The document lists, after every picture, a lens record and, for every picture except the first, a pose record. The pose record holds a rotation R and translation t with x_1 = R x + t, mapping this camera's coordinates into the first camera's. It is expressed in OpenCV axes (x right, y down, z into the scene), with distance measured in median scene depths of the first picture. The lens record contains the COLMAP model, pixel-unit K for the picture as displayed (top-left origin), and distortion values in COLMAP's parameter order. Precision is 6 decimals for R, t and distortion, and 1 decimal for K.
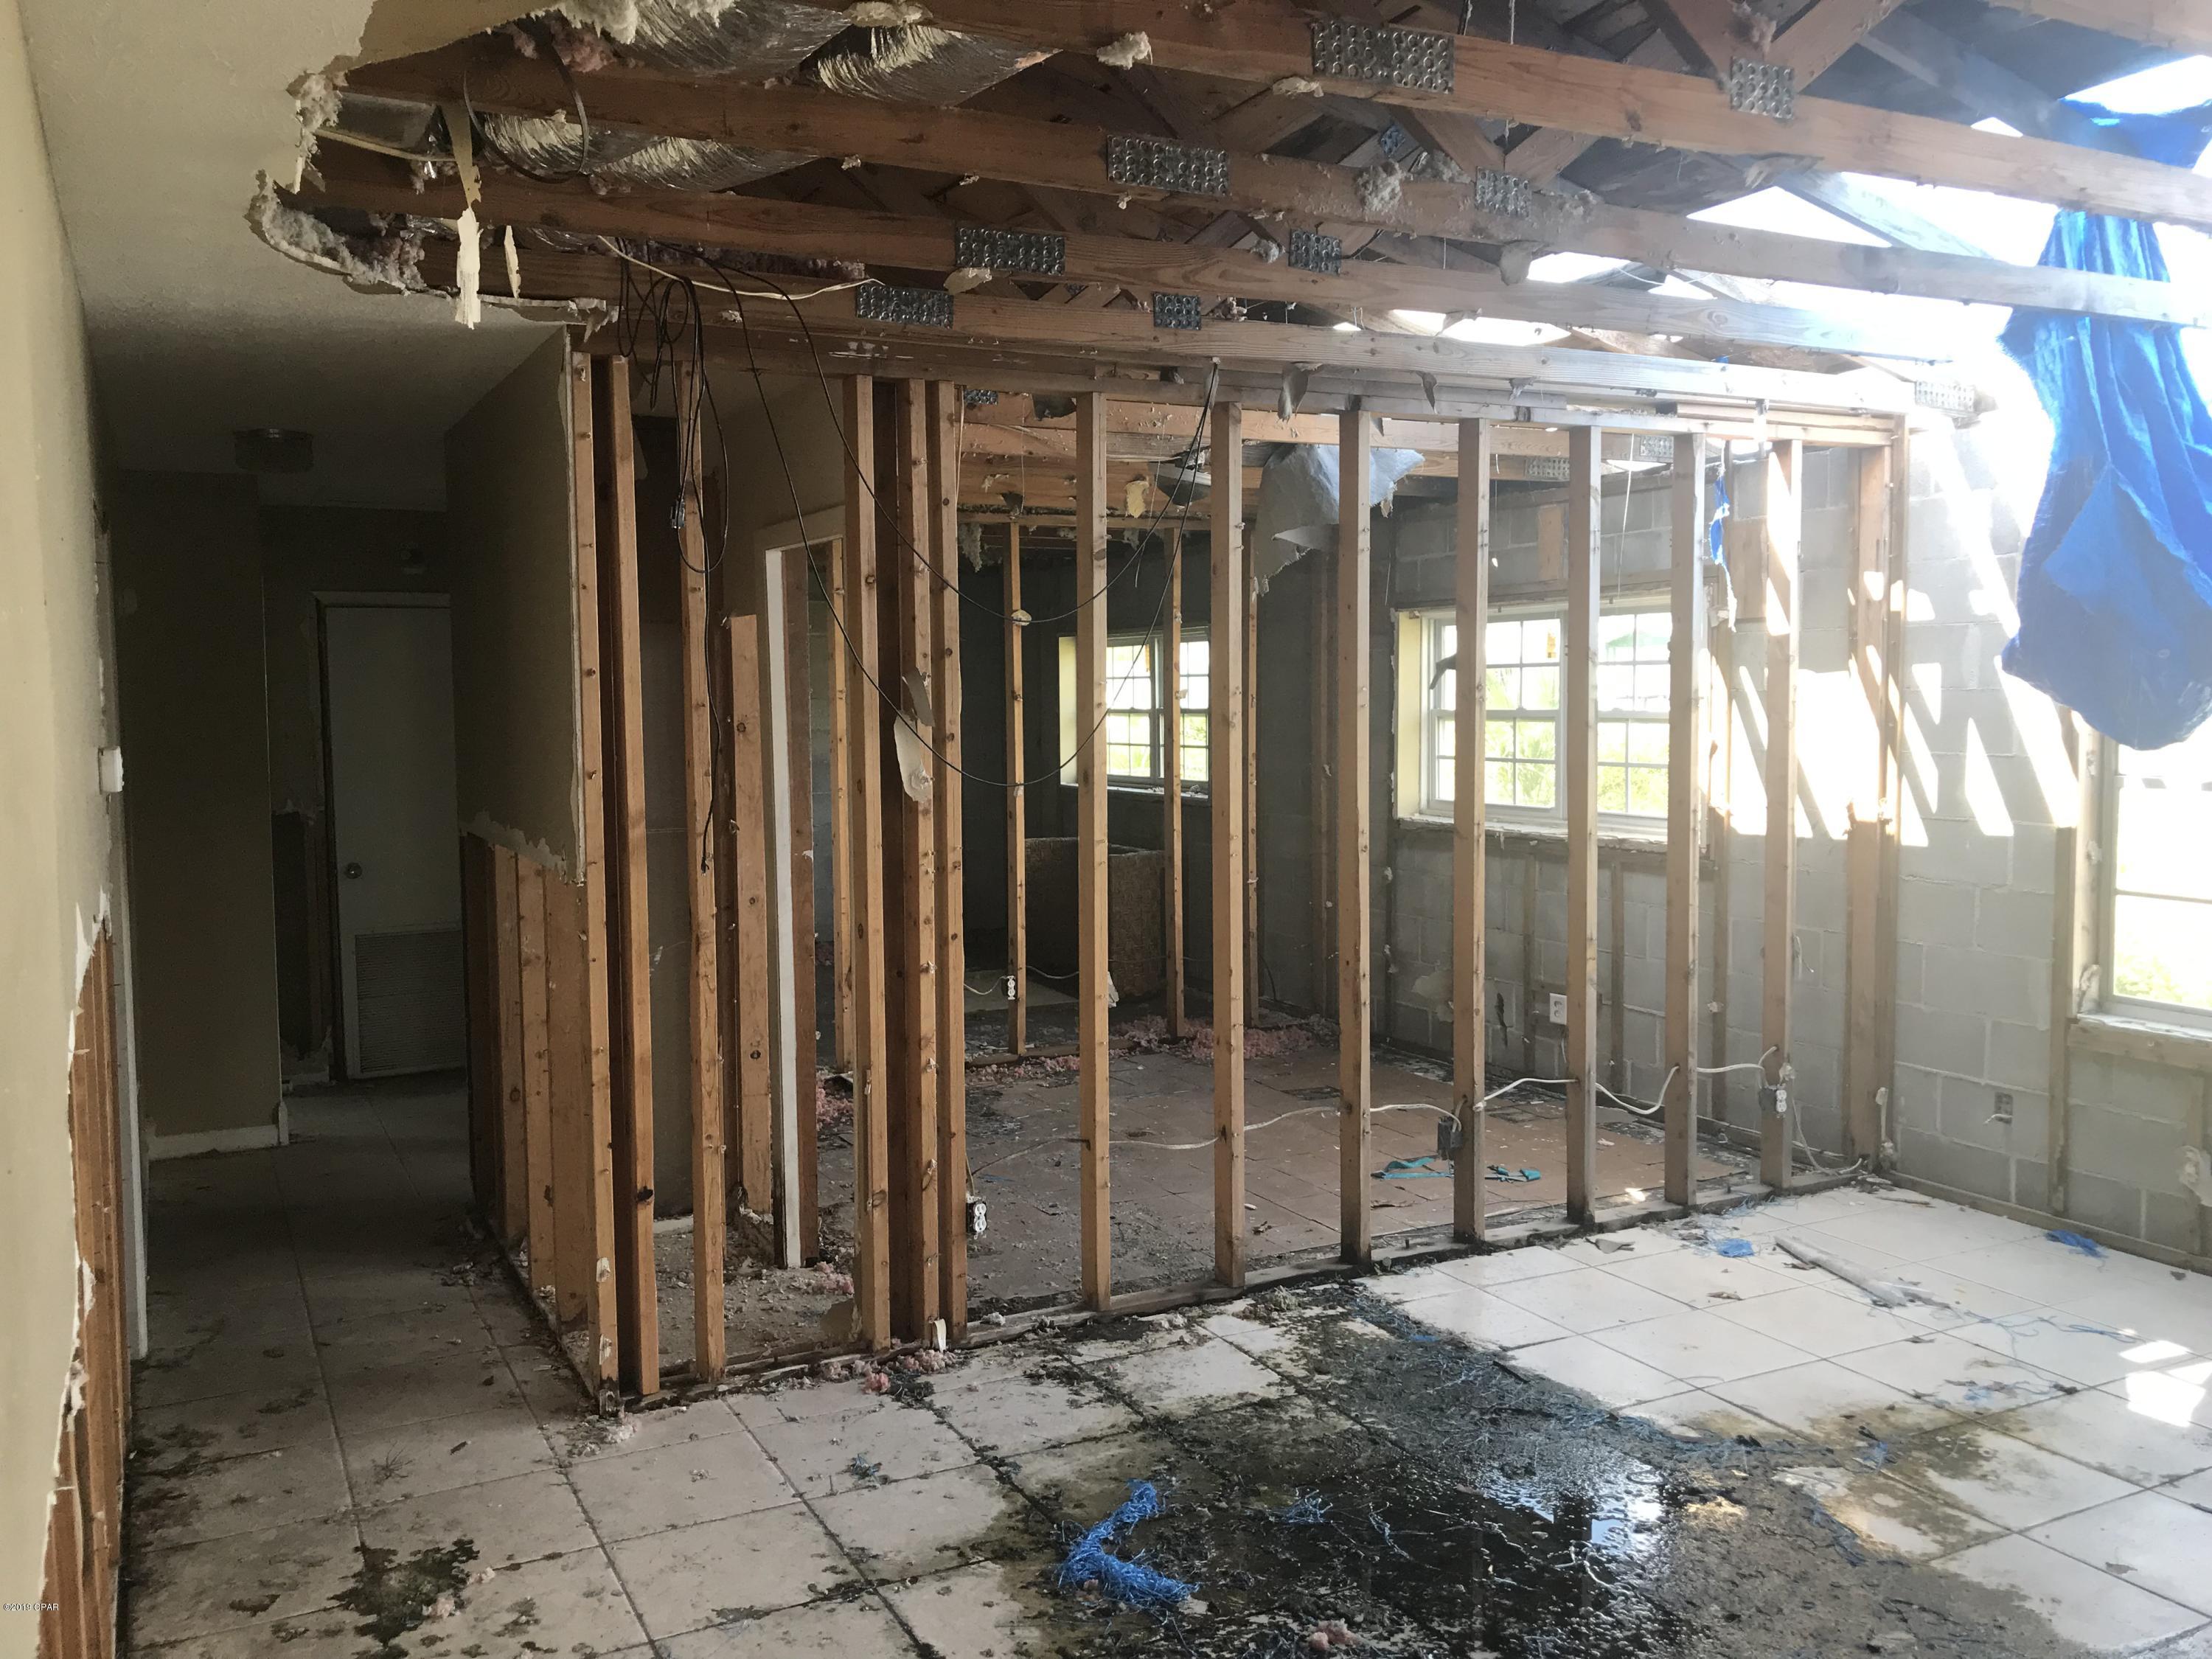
lens RADIAL K [[1819.0, 0, 1096.9], [0, 1819.0, 823.4], [0, 0, 1]] dist [0.042726, -0.056509]
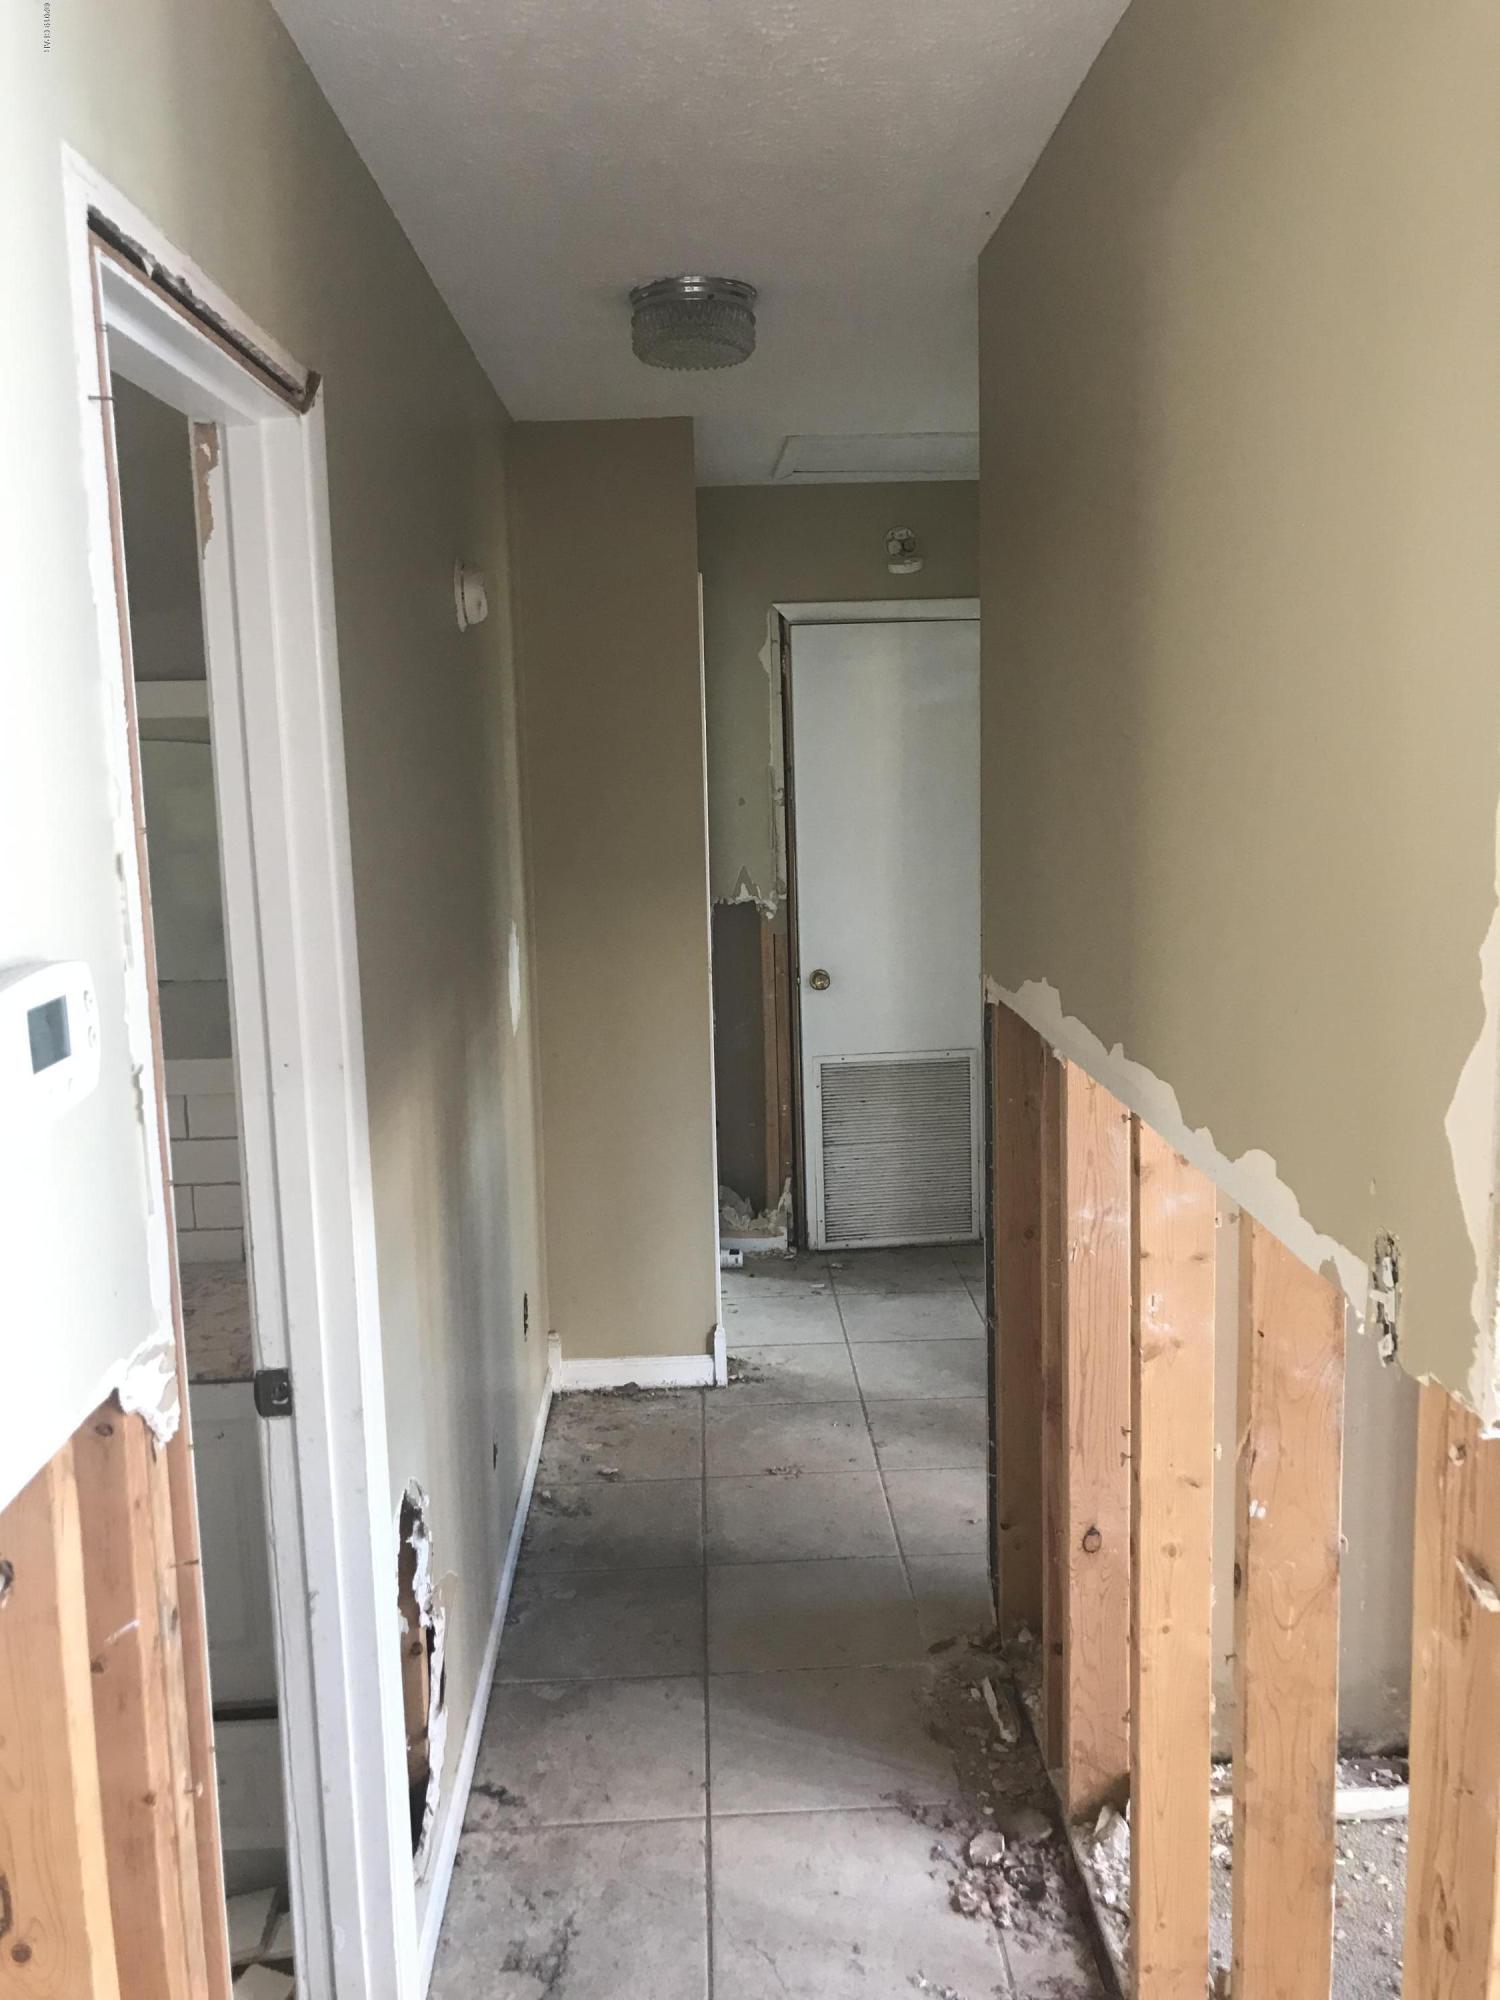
lens RADIAL K [[1644.6, 0, 757.8], [0, 1644.6, 985.3], [0, 0, 1]] dist [0.042726, -0.056509]
pose [[0.908429, 0.047571, -0.415324, -0.174023], [-0.012984, 0.996236, 0.085709, -0.035315], [0.417838, -0.072468, 0.905627, 0.441483]]
